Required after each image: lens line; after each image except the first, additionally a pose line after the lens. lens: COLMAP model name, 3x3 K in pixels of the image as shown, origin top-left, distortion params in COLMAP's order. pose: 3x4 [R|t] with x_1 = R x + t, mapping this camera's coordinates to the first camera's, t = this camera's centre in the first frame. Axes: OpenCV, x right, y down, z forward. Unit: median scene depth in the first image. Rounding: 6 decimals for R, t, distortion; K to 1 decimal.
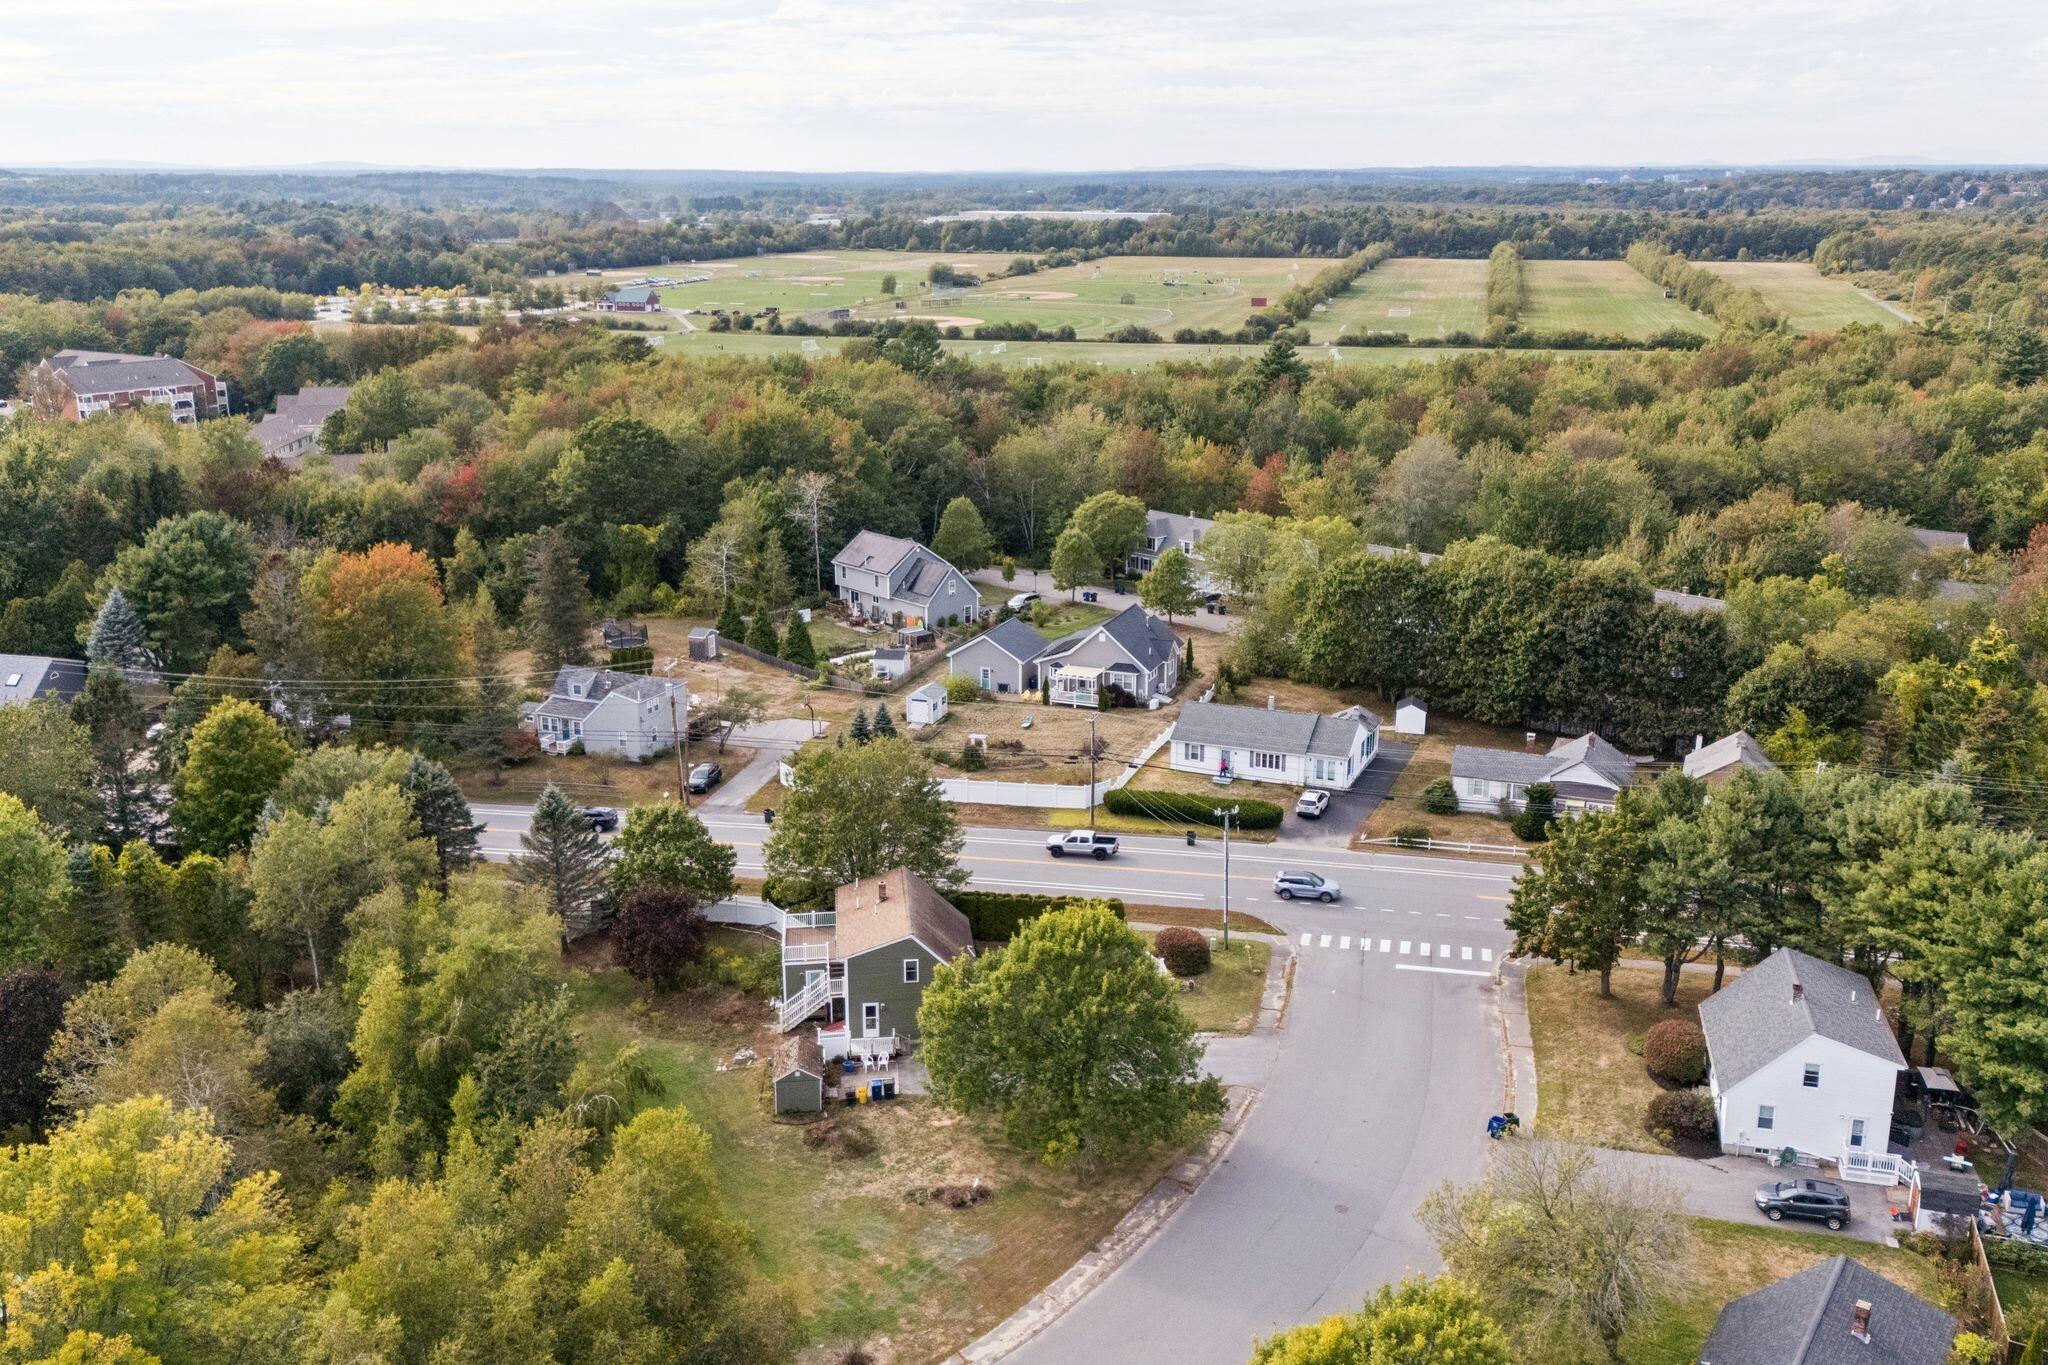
lens RADIAL K [[1812.1, 0, 1014.2], [0, 1812.1, 648.7], [0, 0, 1]] dist [0.100880, -0.131300]
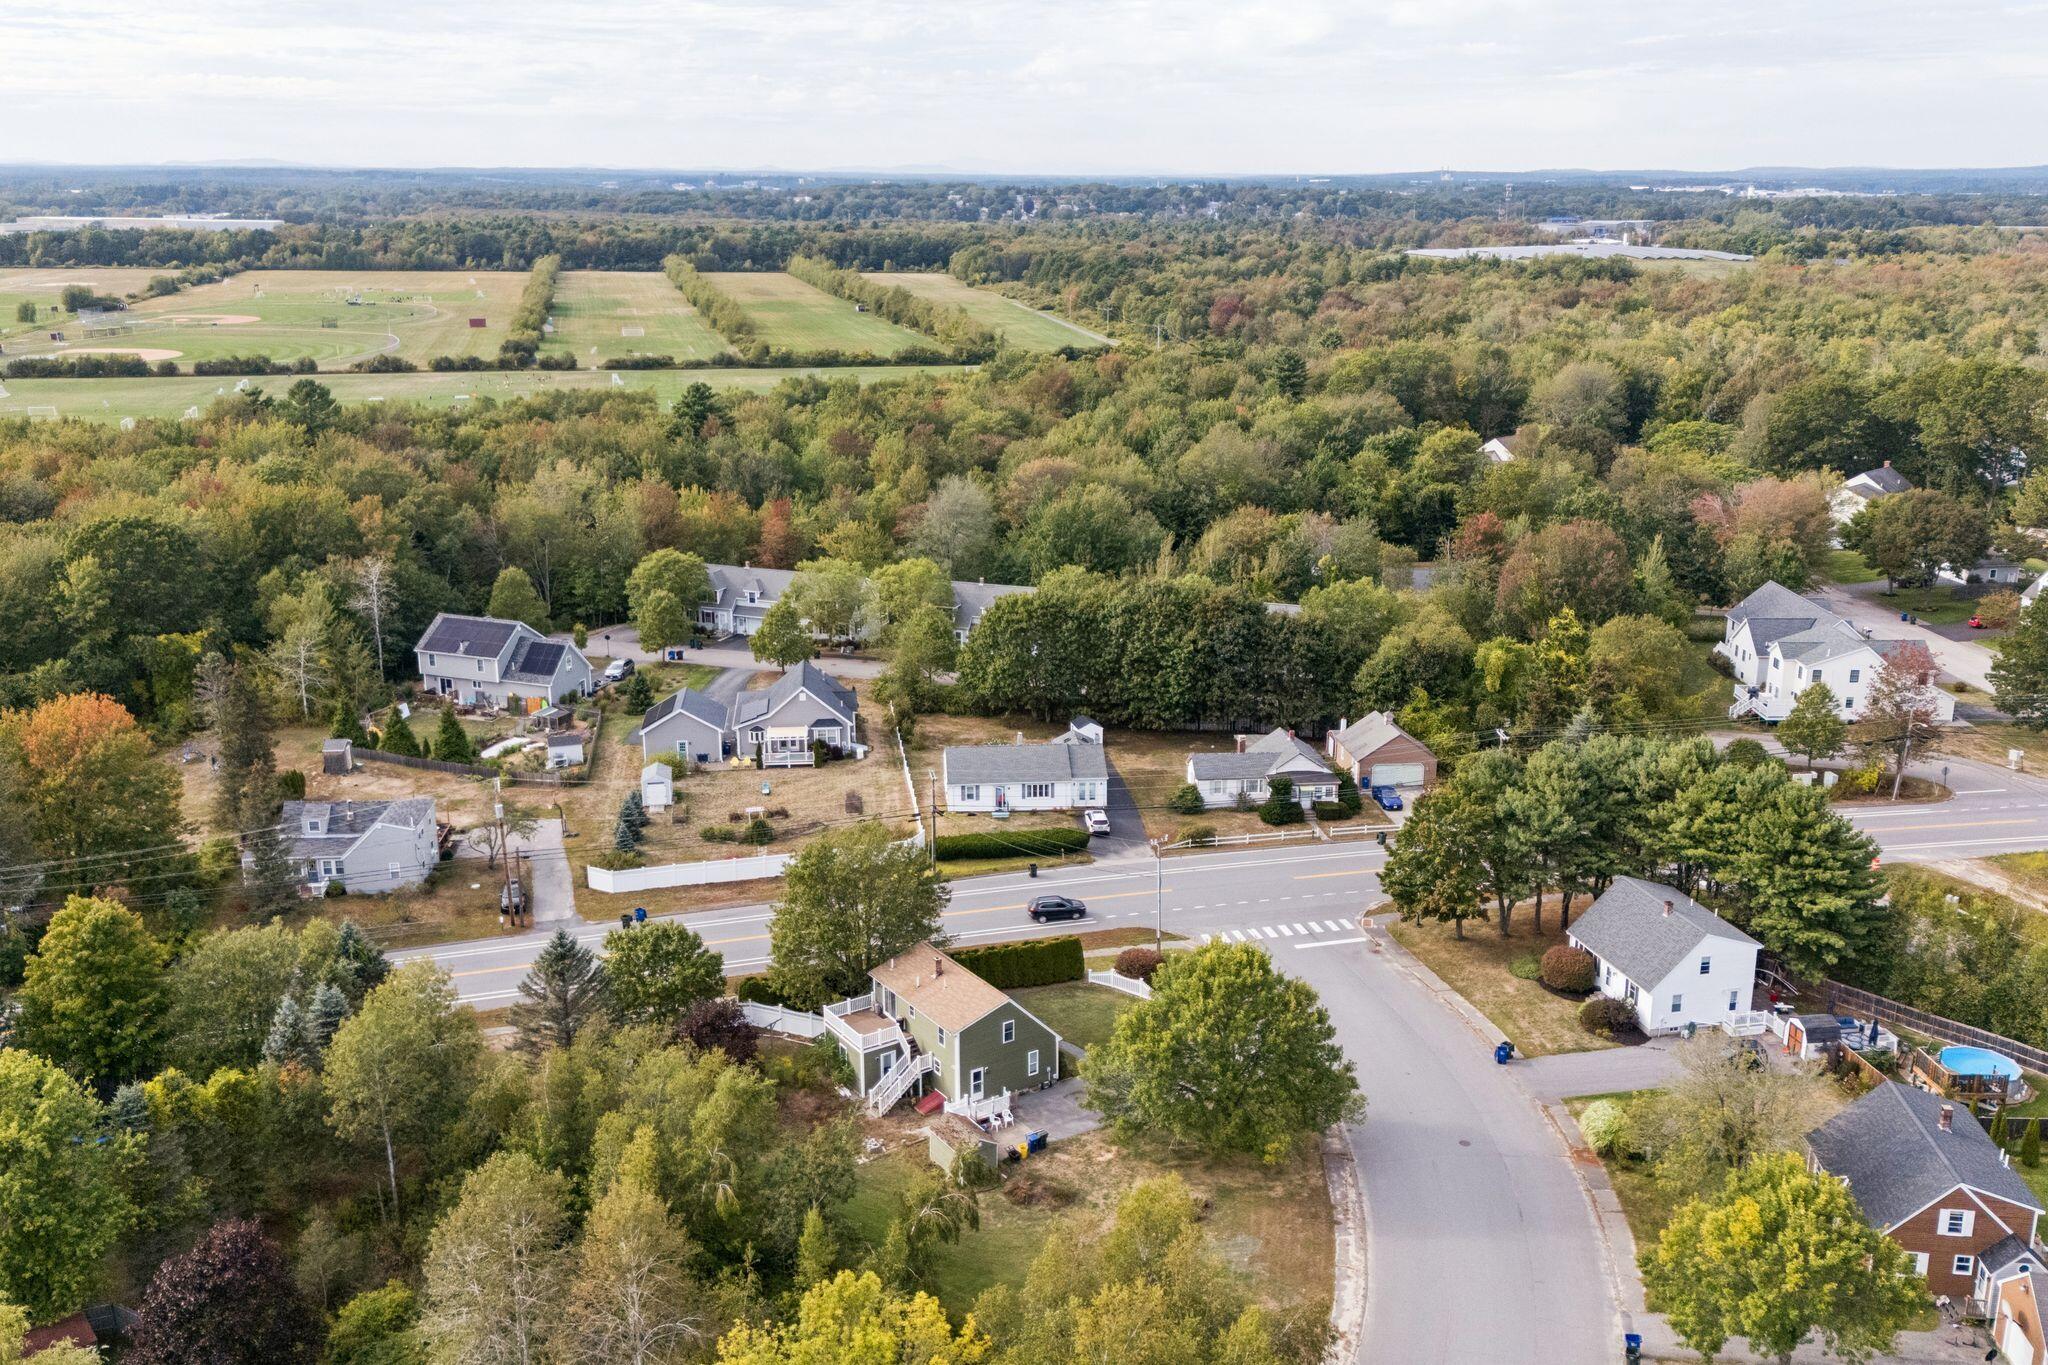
lens RADIAL K [[1812.1, 0, 1014.2], [0, 1812.1, 648.7], [0, 0, 1]] dist [0.100880, -0.131300]
pose [[0.886982, -0.112147, 0.447979, -0.331266], [0.112436, 0.993318, 0.026048, -0.050896], [-0.447907, 0.027265, 0.893664, 0.009149]]
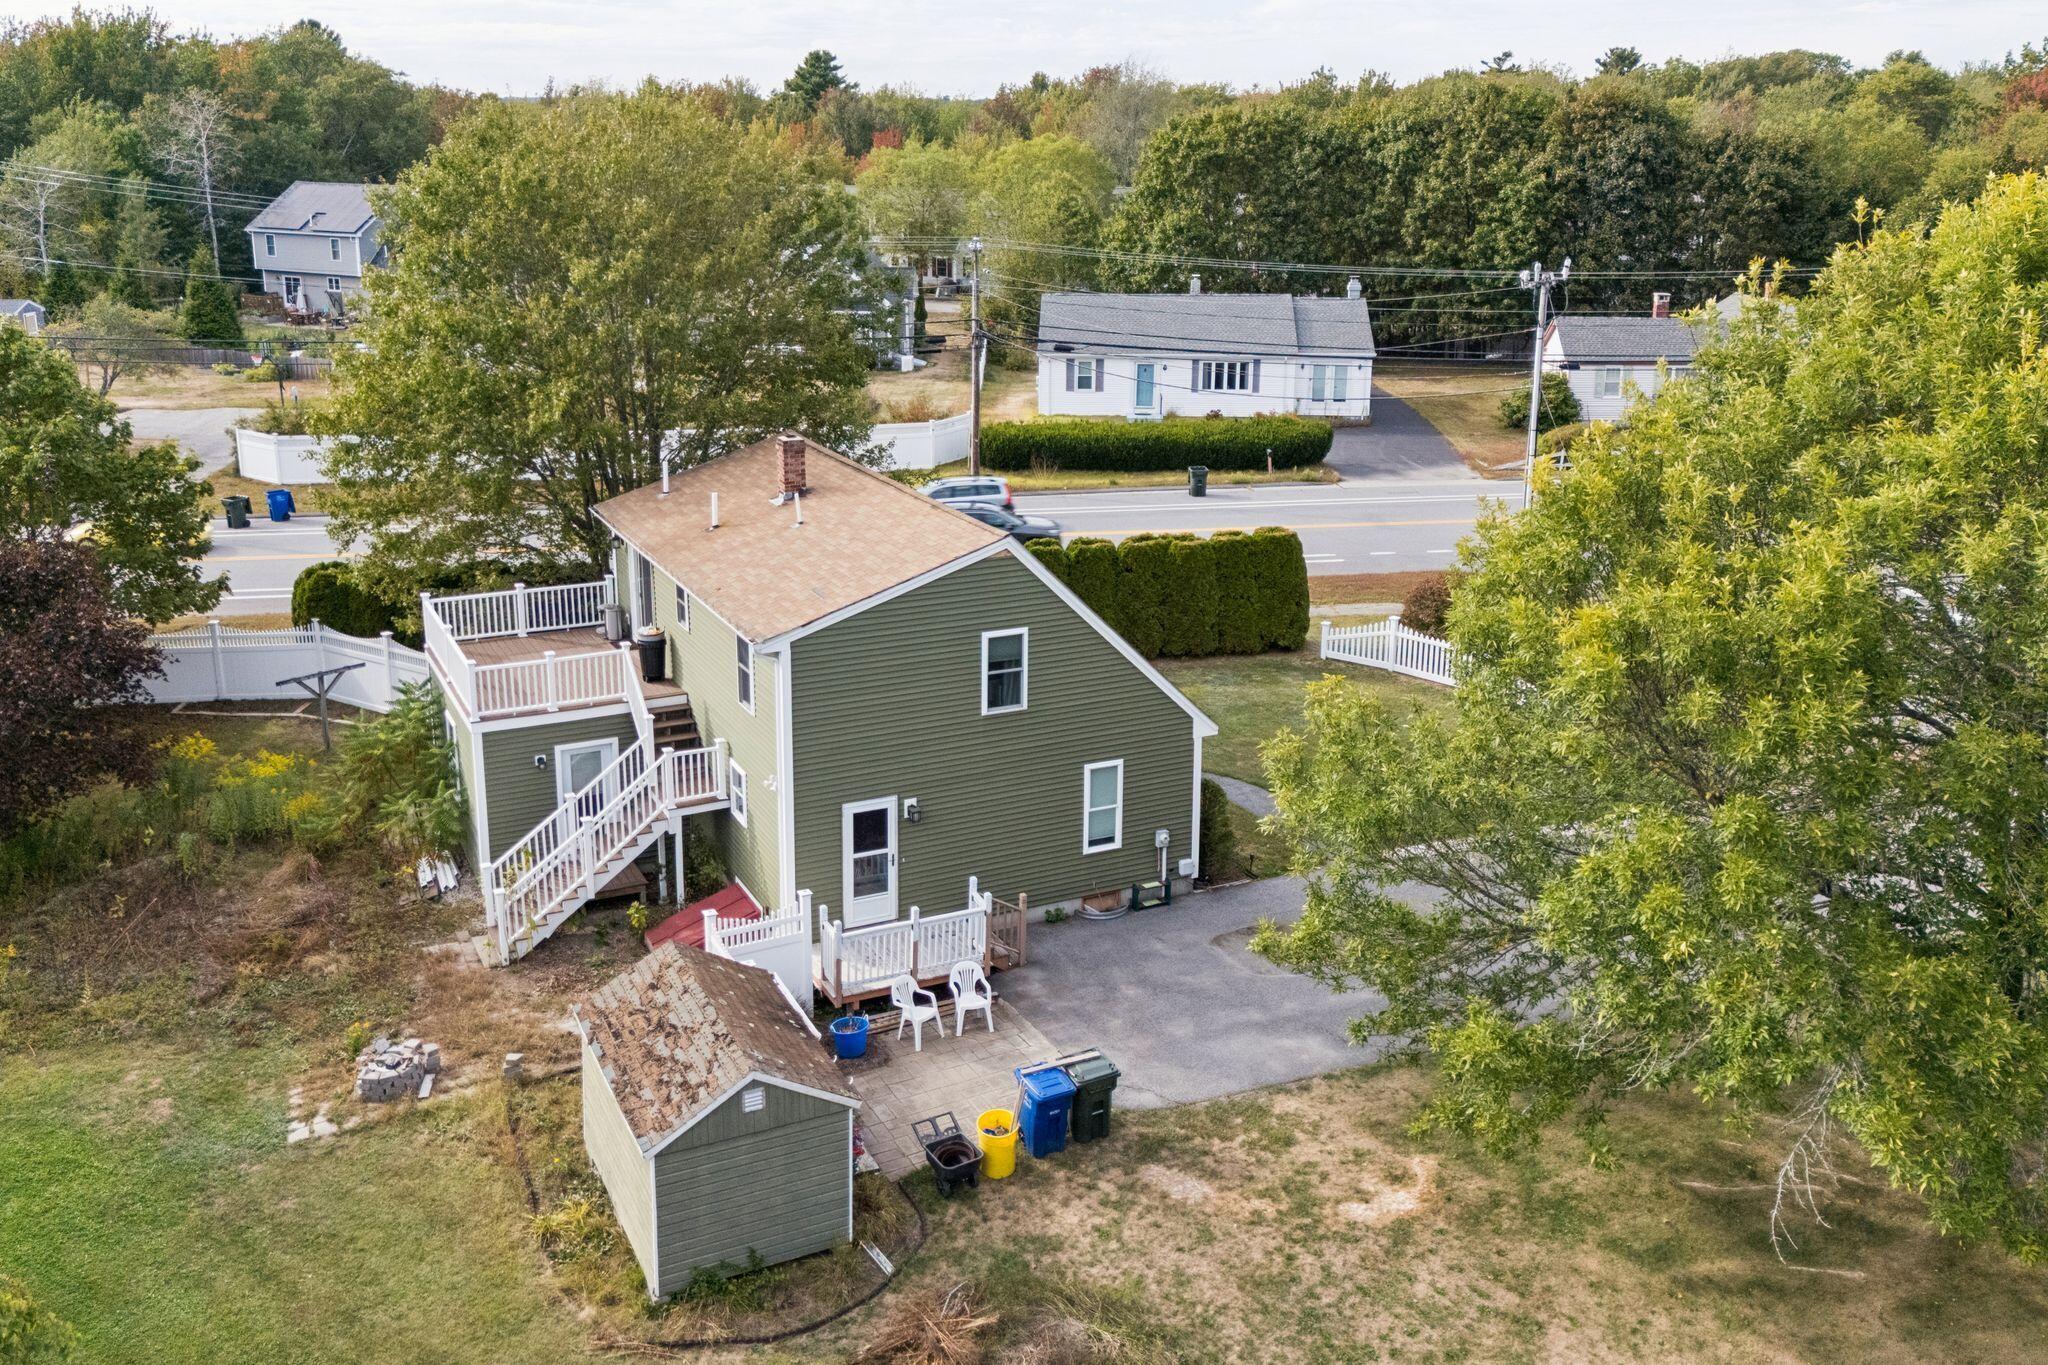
lens RADIAL K [[1808.6, 0, 991.9], [0, 1808.6, 598.5], [0, 0, 1]] dist [0.102993, -0.165338]
pose [[0.944024, -0.076998, 0.320766, -0.094358], [0.074679, 0.997016, 0.019544, 0.102679], [-0.321313, 0.005504, 0.946957, 0.470138]]
